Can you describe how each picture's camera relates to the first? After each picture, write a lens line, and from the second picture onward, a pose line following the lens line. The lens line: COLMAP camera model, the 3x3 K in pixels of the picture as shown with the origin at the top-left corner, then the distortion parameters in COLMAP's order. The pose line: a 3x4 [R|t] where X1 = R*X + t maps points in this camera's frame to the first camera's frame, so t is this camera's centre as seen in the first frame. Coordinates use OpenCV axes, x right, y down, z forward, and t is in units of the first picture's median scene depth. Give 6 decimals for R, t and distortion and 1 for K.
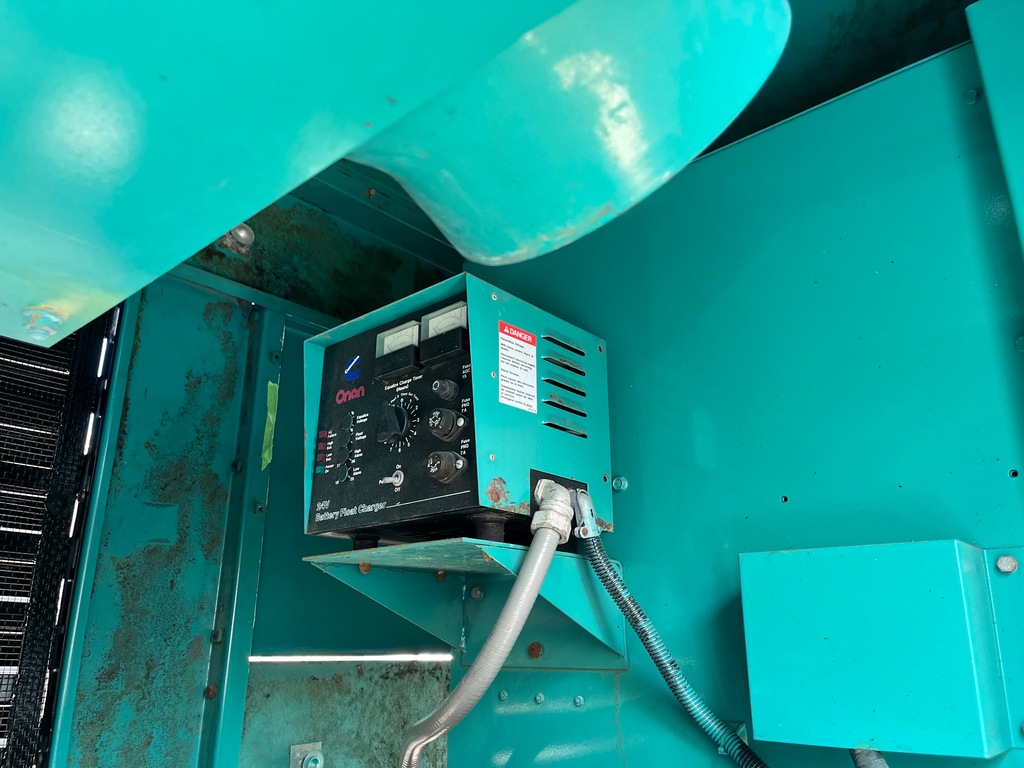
lens RADIAL K [[785.2, 0, 511.8], [0, 785.2, 387.6], [0, 0, 1]] dist [0.053179, -0.075482]
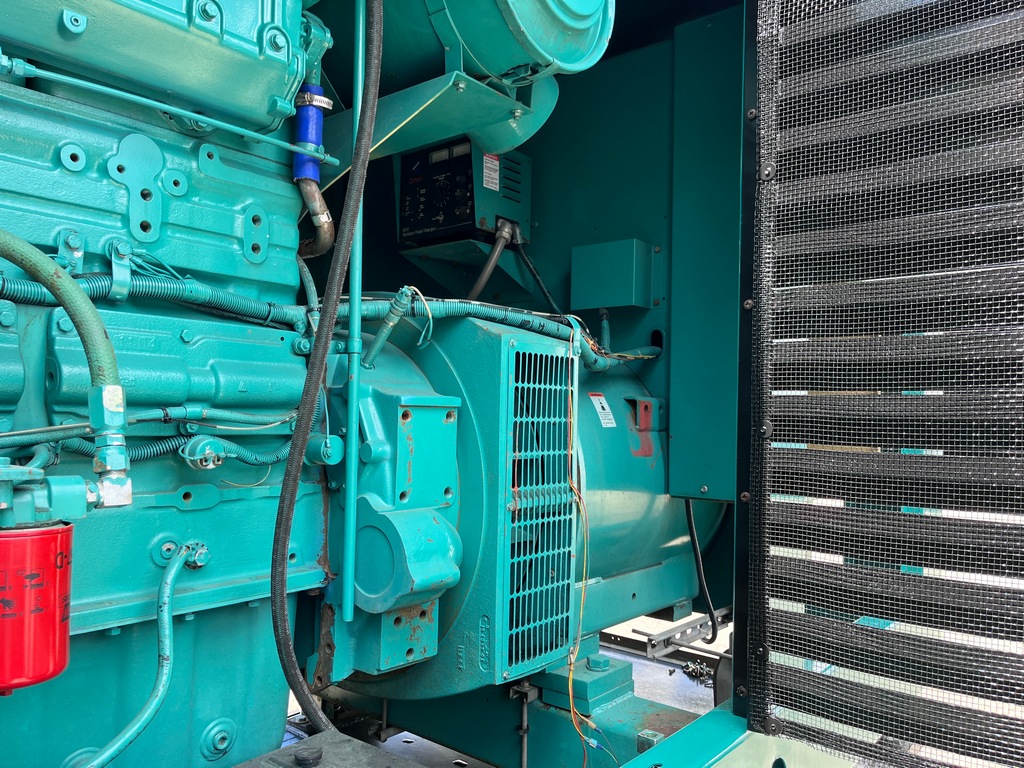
lens RADIAL K [[785.2, 0, 493.6], [0, 785.2, 403.6], [0, 0, 1]] dist [0.053179, -0.075482]
pose [[0.999352, 0.012167, 0.033890, -0.058640], [-0.021695, 0.954627, 0.297013, -0.062830], [-0.028739, -0.297556, 0.954272, -1.530951]]
